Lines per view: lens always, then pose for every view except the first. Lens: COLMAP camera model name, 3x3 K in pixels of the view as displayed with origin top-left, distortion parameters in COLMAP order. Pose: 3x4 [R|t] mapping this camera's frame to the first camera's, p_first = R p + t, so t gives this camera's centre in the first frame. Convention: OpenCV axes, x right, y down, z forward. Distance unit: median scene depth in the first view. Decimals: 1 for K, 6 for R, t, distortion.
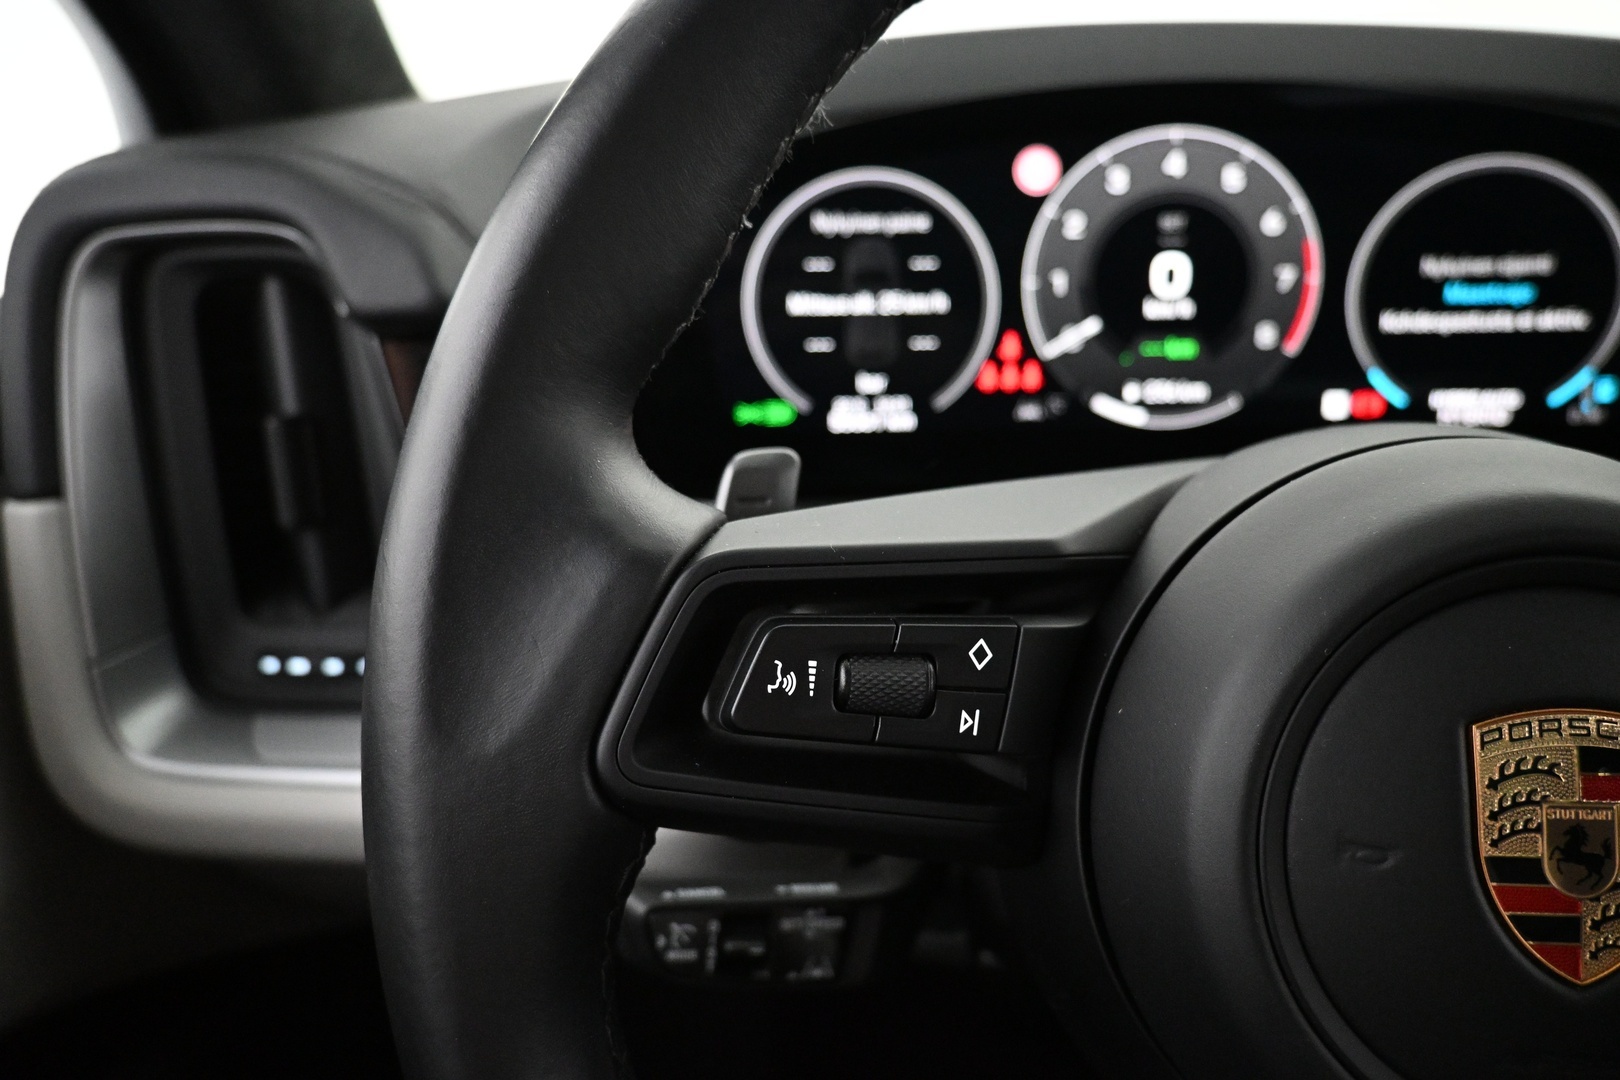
lens RADIAL K [[1097.5, 0, 810.0], [0, 1097.5, 540.0], [0, 0, 1]] dist [-0.005126, -0.002650]
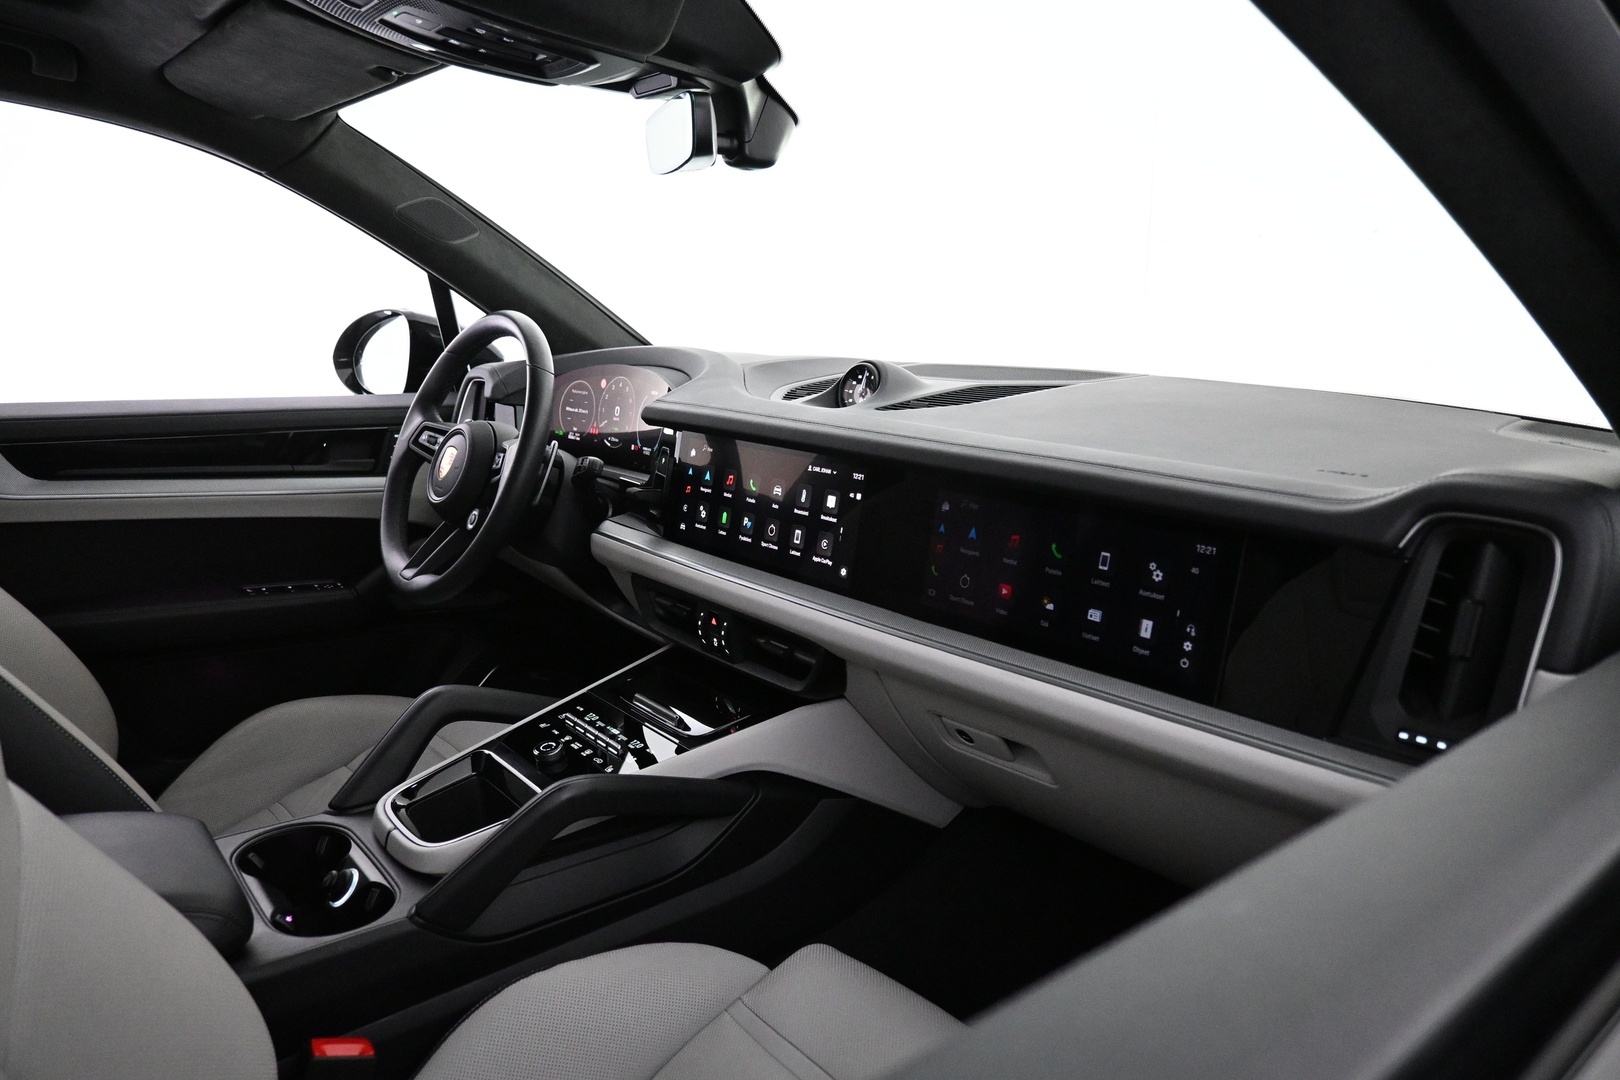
lens RADIAL K [[1097.5, 0, 810.0], [0, 1097.5, 540.0], [0, 0, 1]] dist [-0.005126, -0.002650]
pose [[0.666445, 0.186141, -0.721944, 3.877071], [-0.286258, 0.957997, -0.017249, 0.085007], [0.688410, 0.218158, 0.691736, -1.239227]]
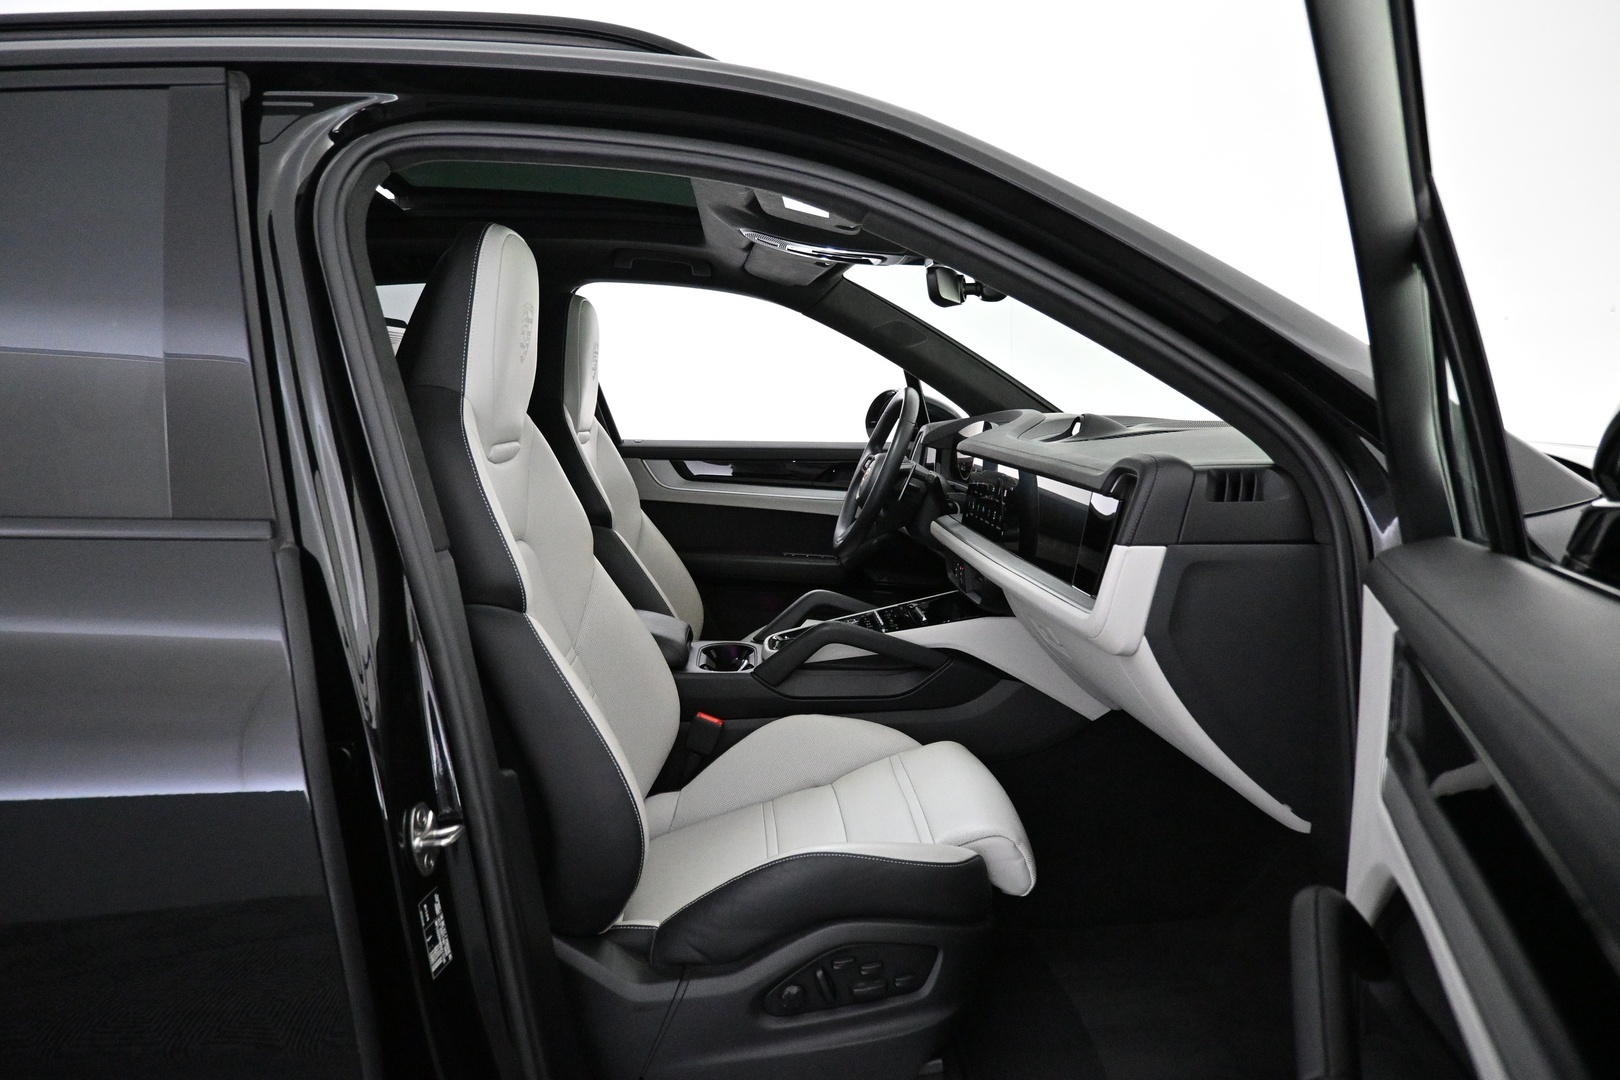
lens RADIAL K [[1097.5, 0, 810.0], [0, 1097.5, 540.0], [0, 0, 1]] dist [-0.005126, -0.002650]
pose [[0.124809, 0.152779, -0.980348, 6.401157], [-0.362406, 0.926822, 0.098300, -0.036434], [0.923626, 0.343015, 0.171044, -0.804832]]
